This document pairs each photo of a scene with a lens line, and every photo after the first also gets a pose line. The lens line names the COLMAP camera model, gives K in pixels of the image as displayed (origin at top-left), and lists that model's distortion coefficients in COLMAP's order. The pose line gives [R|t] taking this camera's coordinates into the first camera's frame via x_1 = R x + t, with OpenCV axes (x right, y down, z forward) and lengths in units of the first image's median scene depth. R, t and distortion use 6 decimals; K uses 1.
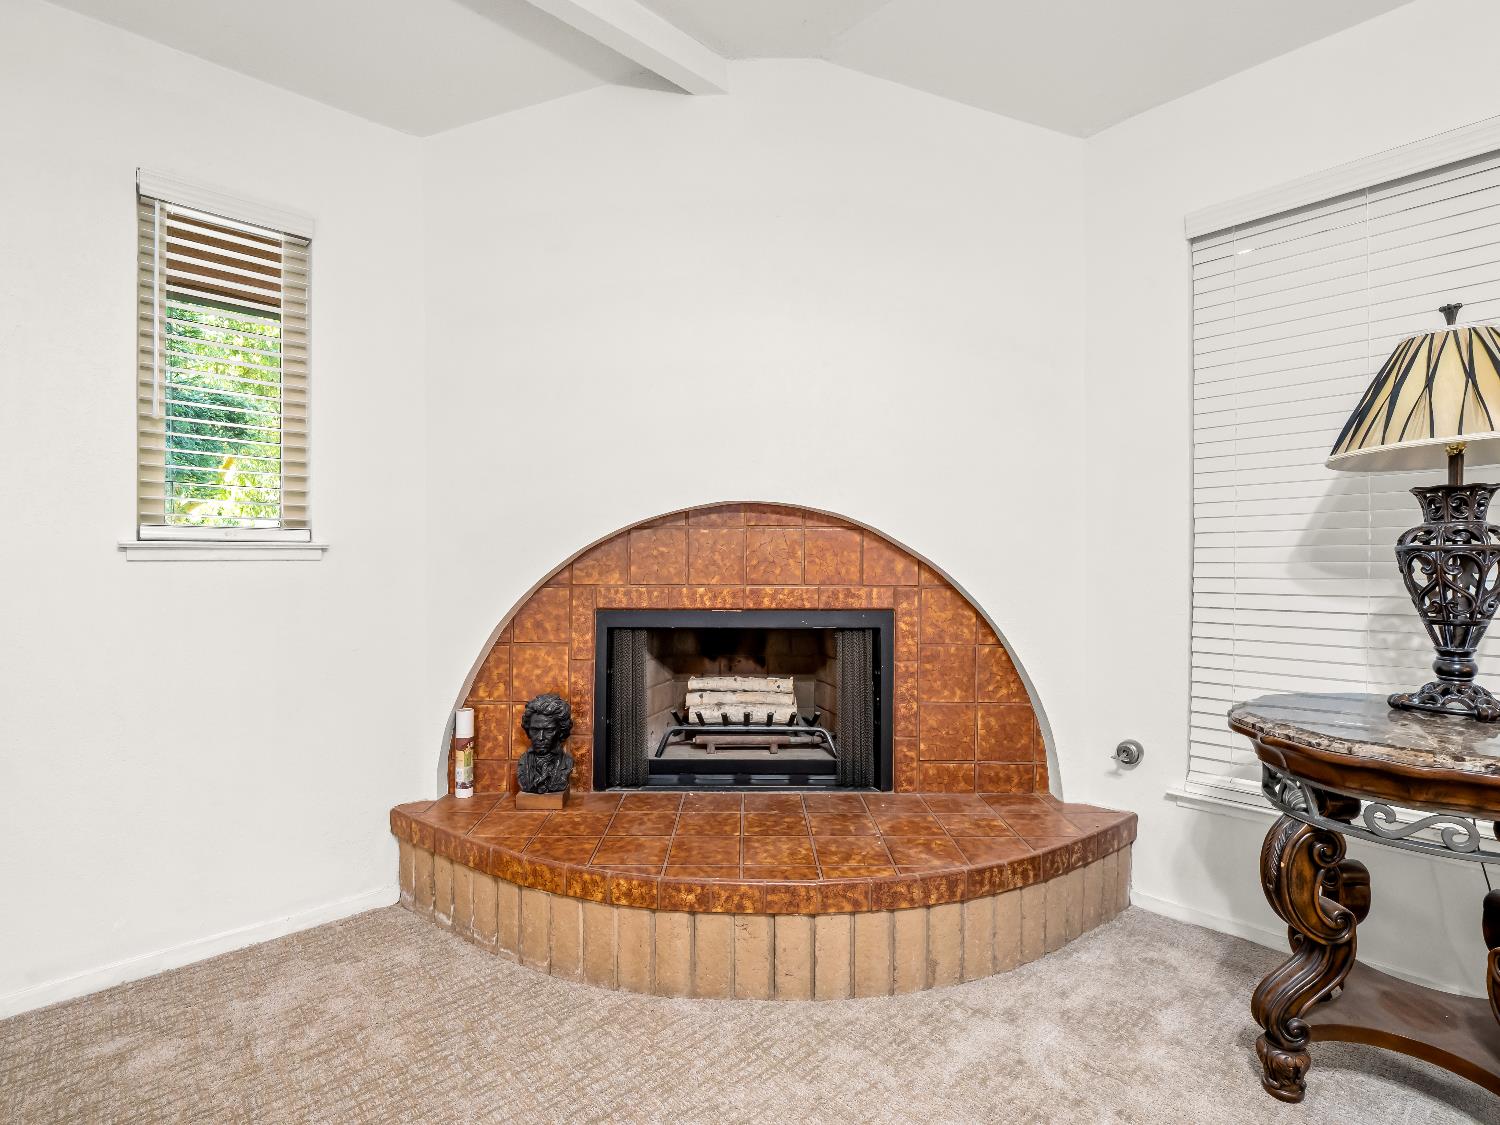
lens RADIAL K [[737.8, 0, 750.0], [0, 737.8, 562.5], [0, 0, 1]] dist [-0.004252, -0.000785]
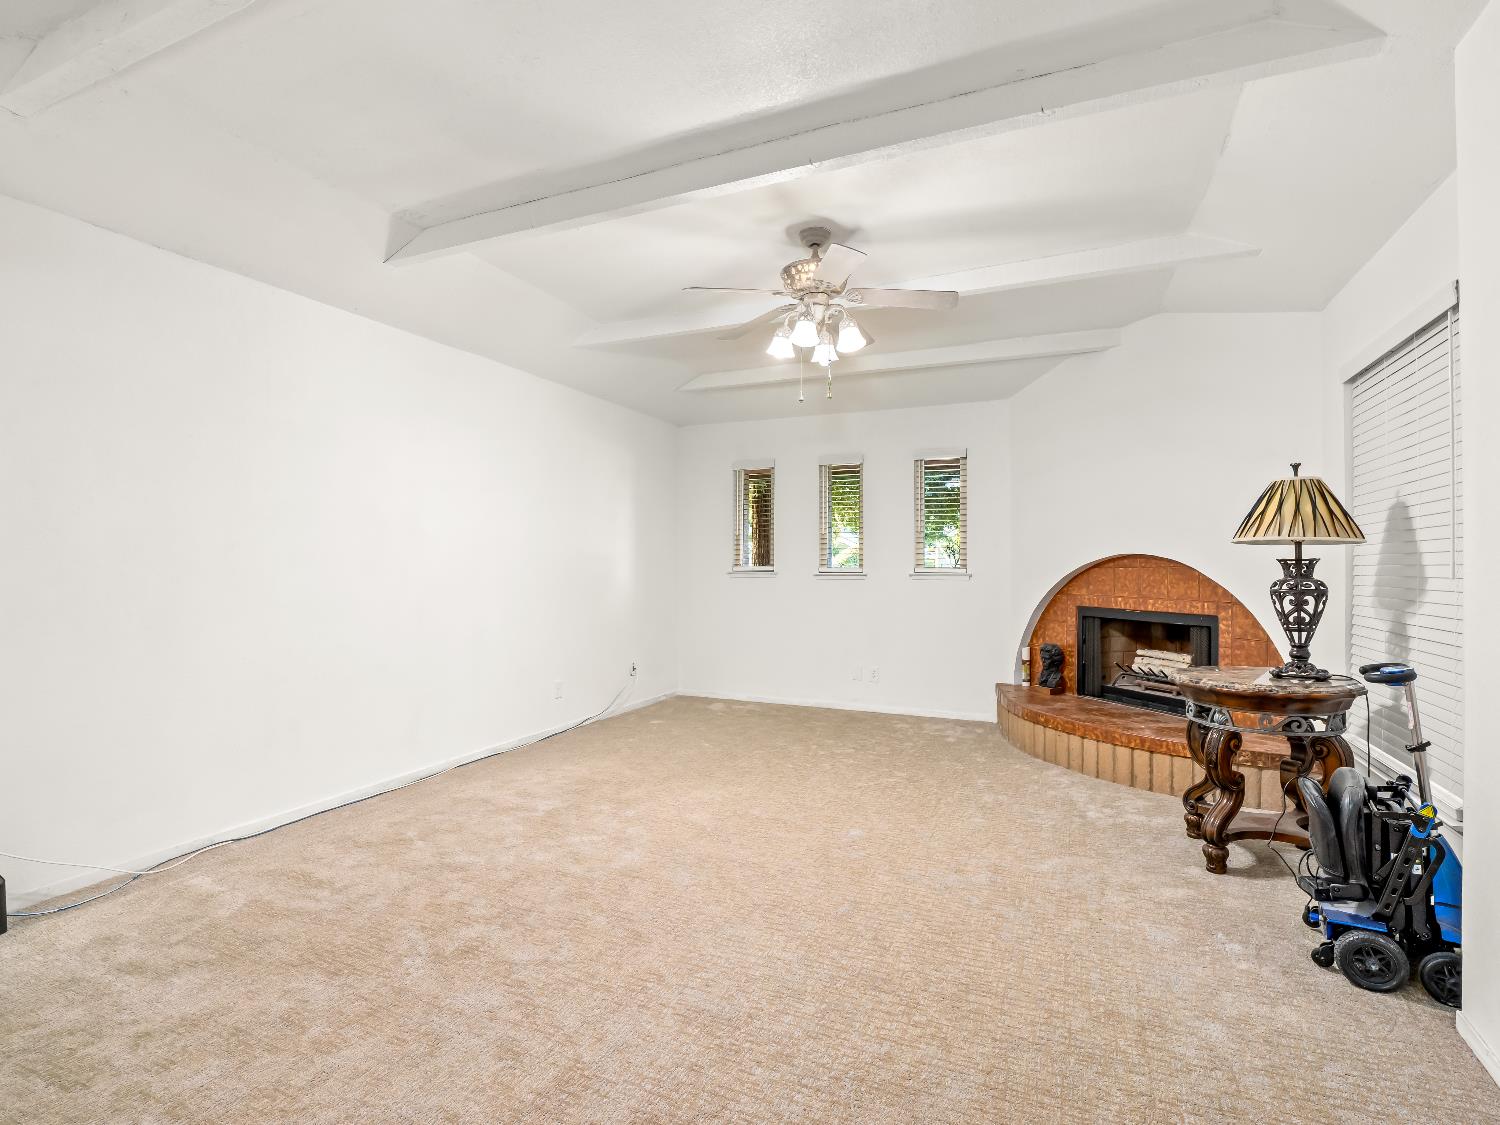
lens RADIAL K [[737.8, 0, 750.0], [0, 737.8, 562.5], [0, 0, 1]] dist [-0.004252, -0.000785]
pose [[0.397949, 0.002389, -0.917404, 1.324266], [-0.009463, 0.999954, -0.001502, -0.047498], [0.917359, 0.009279, 0.397954, -0.663674]]
